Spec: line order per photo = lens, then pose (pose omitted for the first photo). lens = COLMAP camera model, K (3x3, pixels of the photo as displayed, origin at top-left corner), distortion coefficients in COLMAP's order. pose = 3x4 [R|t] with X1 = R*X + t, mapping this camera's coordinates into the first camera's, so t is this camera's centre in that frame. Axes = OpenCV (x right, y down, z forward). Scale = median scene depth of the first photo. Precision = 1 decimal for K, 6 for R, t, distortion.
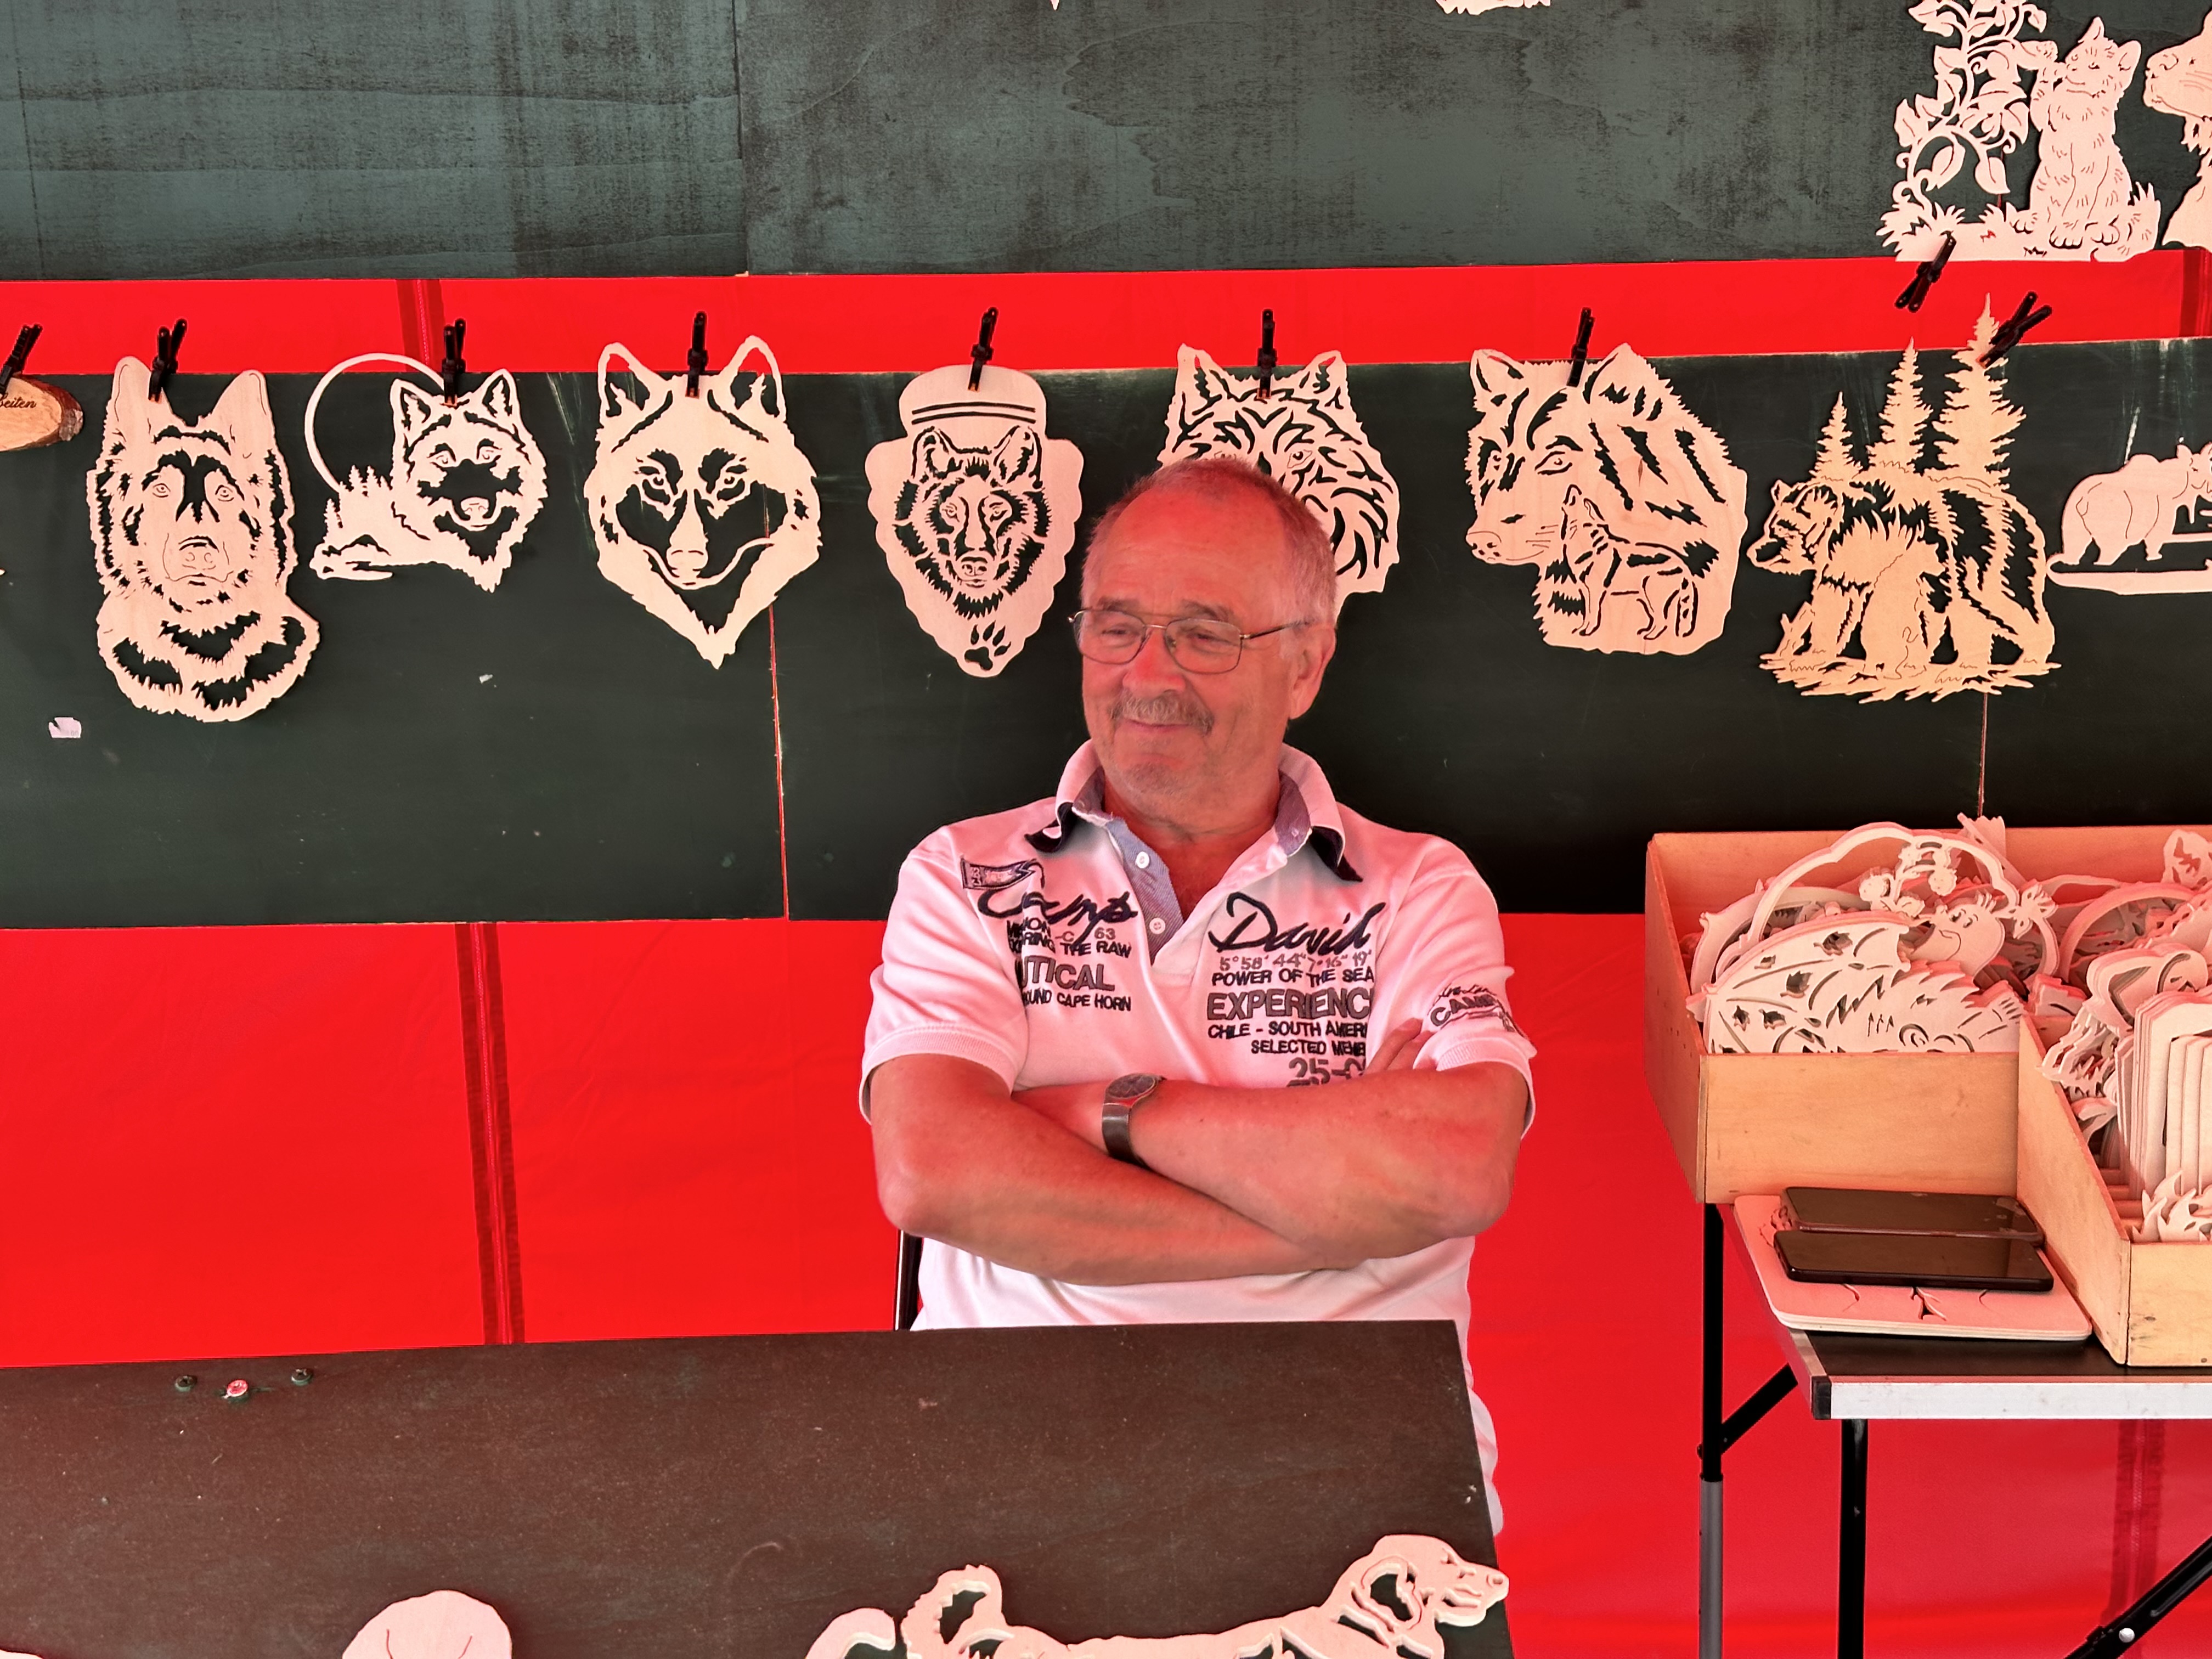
lens RADIAL K [[2931.4, 0, 1106.0], [0, 2931.4, 829.5], [0, 0, 1]] dist [0.132654, -0.073992]
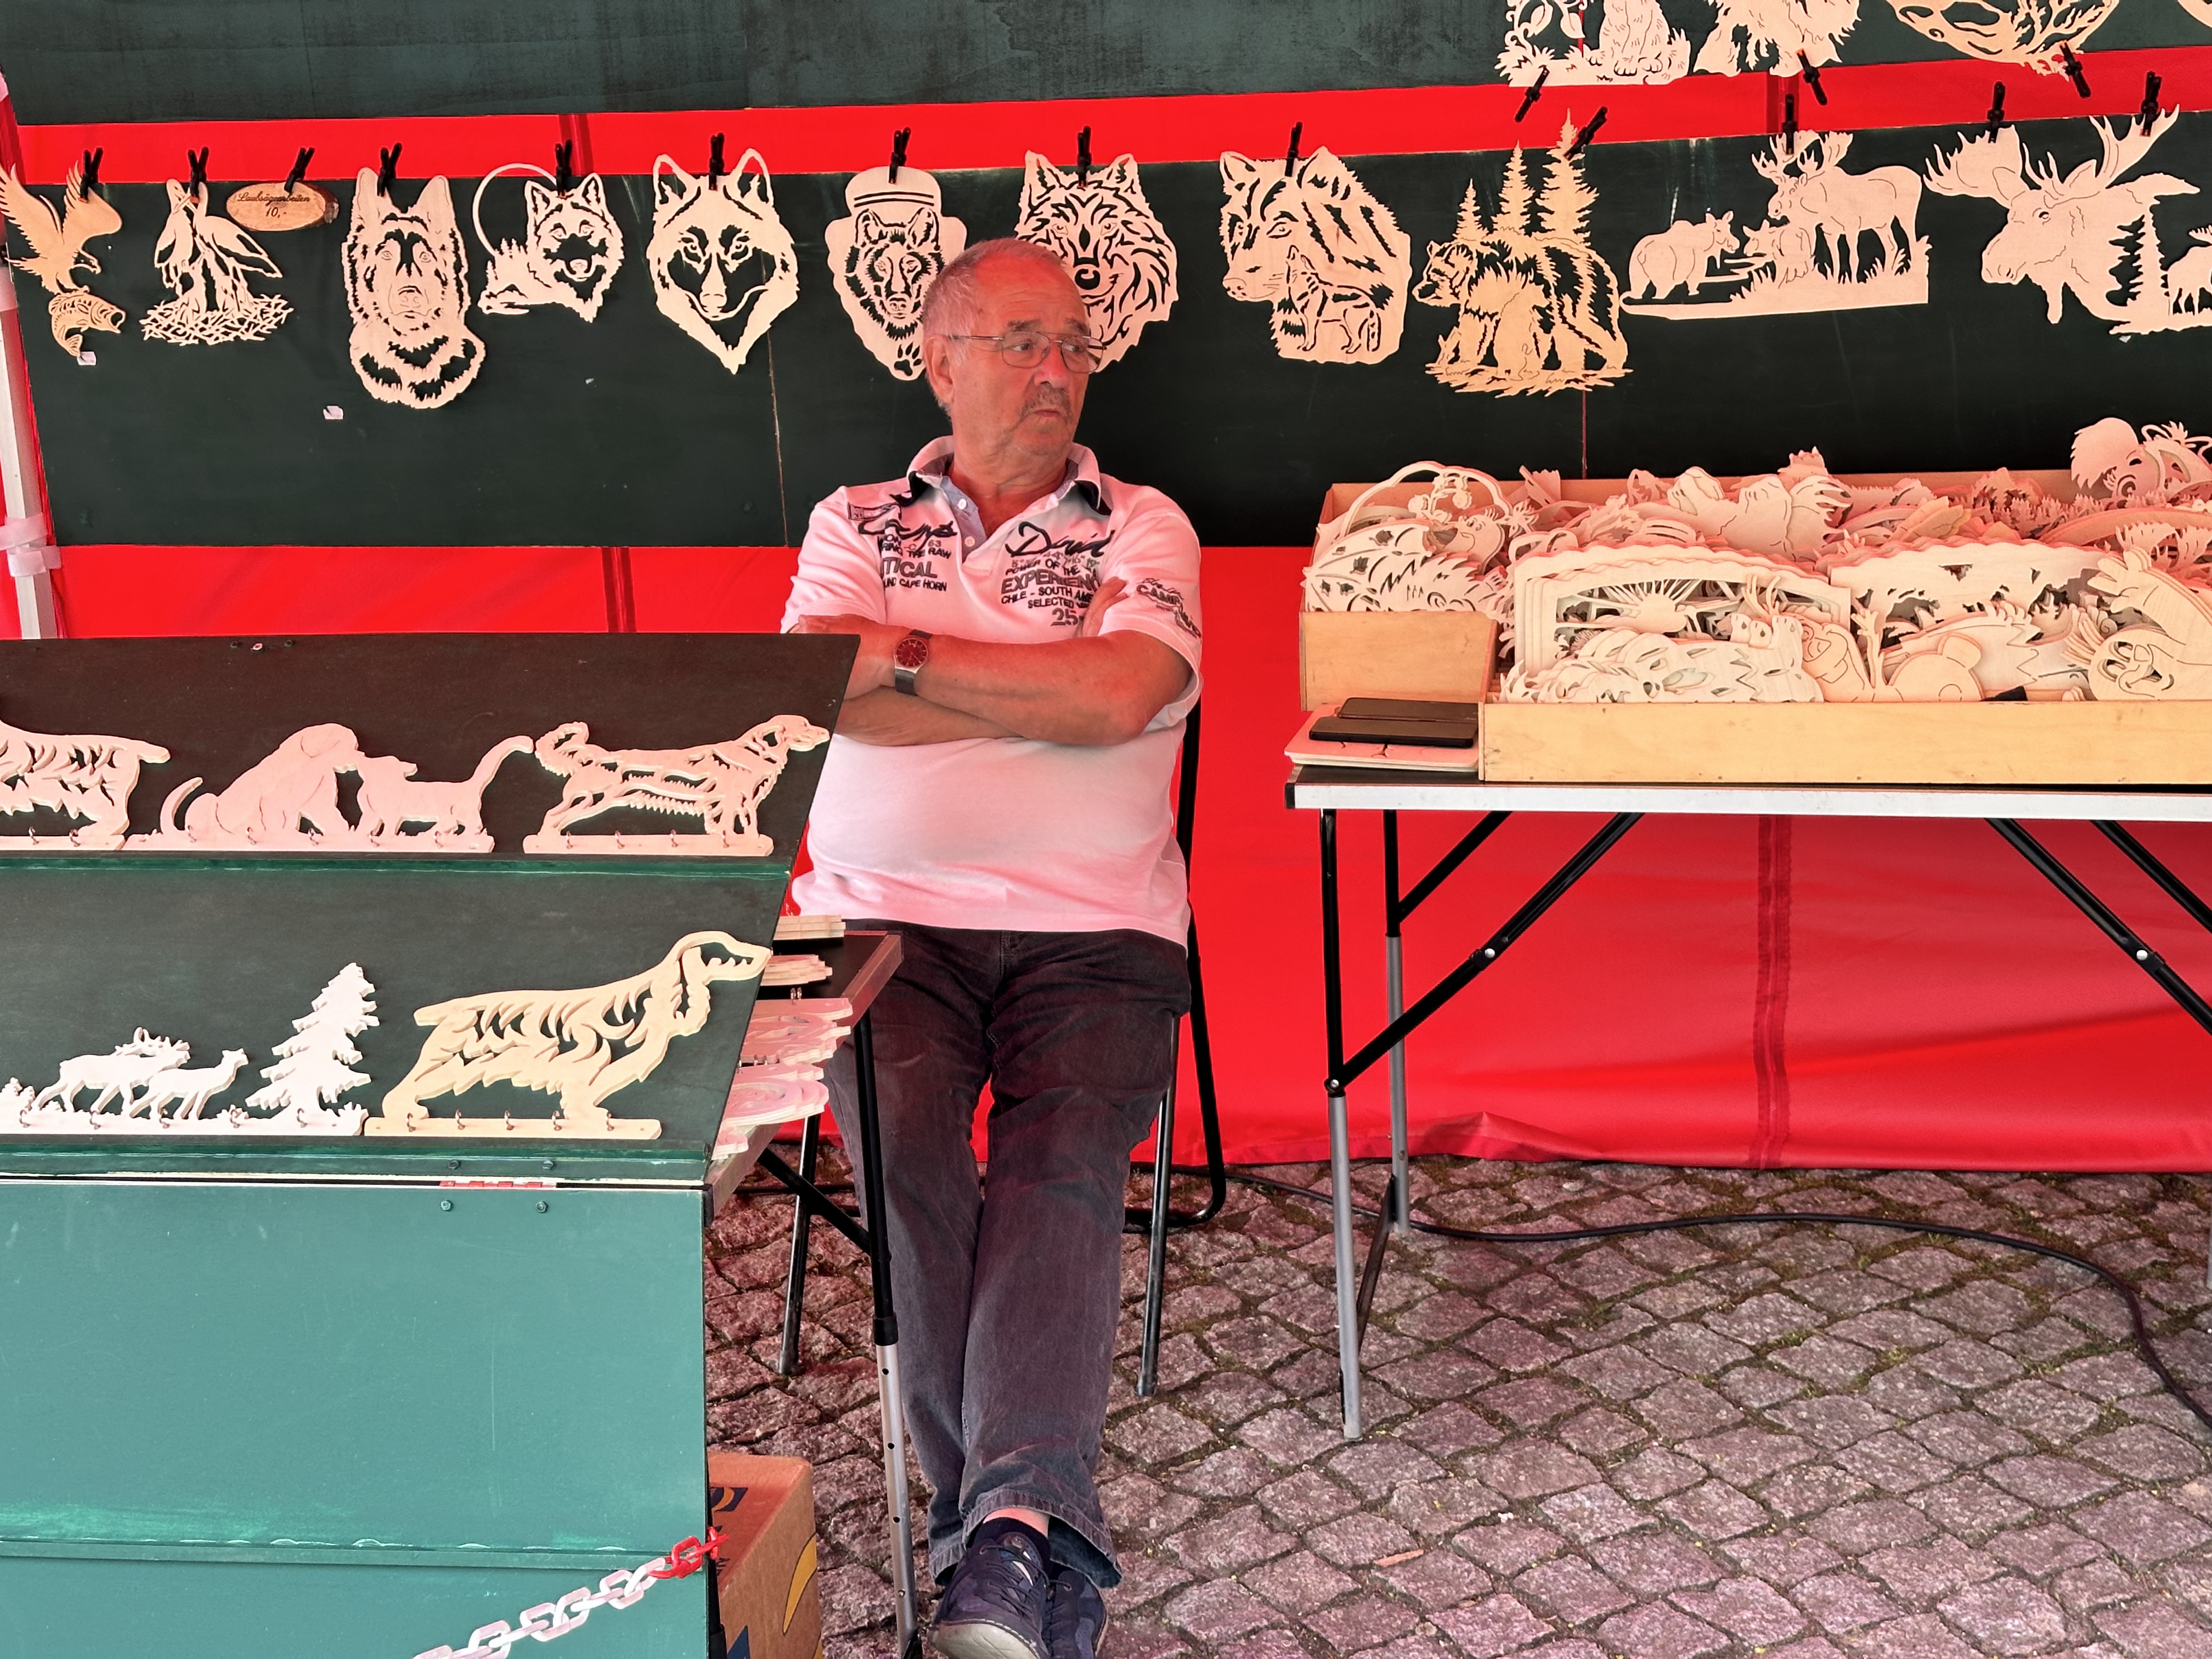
lens RADIAL K [[2931.4, 0, 1106.0], [0, 2931.4, 829.5], [0, 0, 1]] dist [0.132654, -0.073992]
pose [[0.983788, 0.026158, -0.177415, 0.333990], [-0.018904, 0.998920, 0.042454, 0.112279], [0.178334, -0.038412, 0.983220, -0.466646]]
